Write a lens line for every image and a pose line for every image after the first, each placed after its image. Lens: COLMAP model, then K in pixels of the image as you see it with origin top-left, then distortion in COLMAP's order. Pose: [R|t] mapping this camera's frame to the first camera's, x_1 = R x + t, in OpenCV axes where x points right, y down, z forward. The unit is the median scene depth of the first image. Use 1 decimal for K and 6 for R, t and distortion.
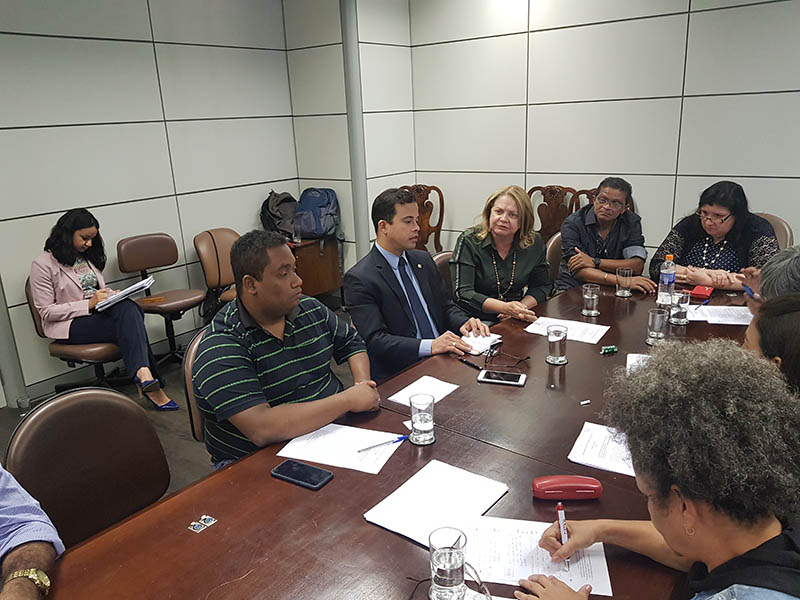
lens RADIAL K [[626.6, 0, 422.3], [0, 626.6, 302.2], [0, 0, 1]] dist [-0.004473, -0.003660]
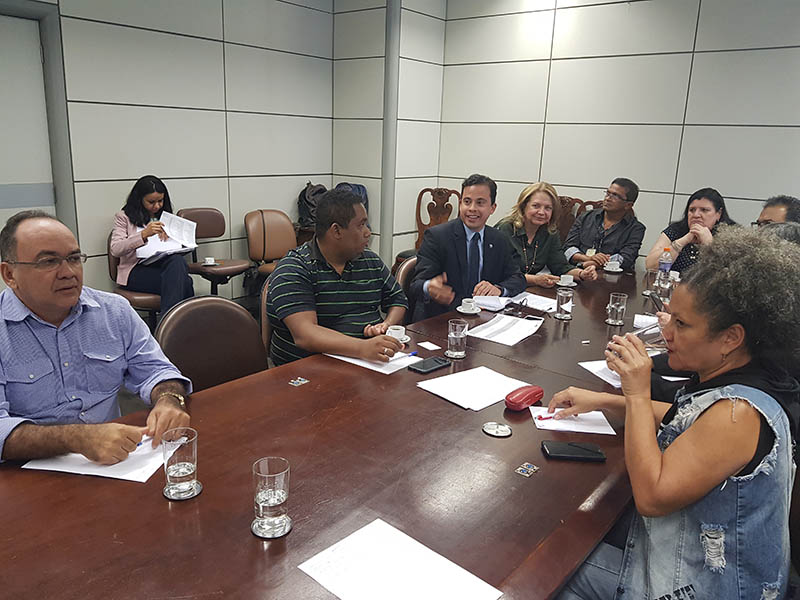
lens RADIAL K [[649.7, 0, 400.0], [0, 649.7, 300.0], [0, 0, 1]] dist [0.043757, -0.090513]
pose [[0.996707, 0.081084, -0.000197, -0.064921], [-0.080969, 0.995162, -0.055644, 0.085028], [-0.004315, 0.055477, 0.998451, -0.149339]]
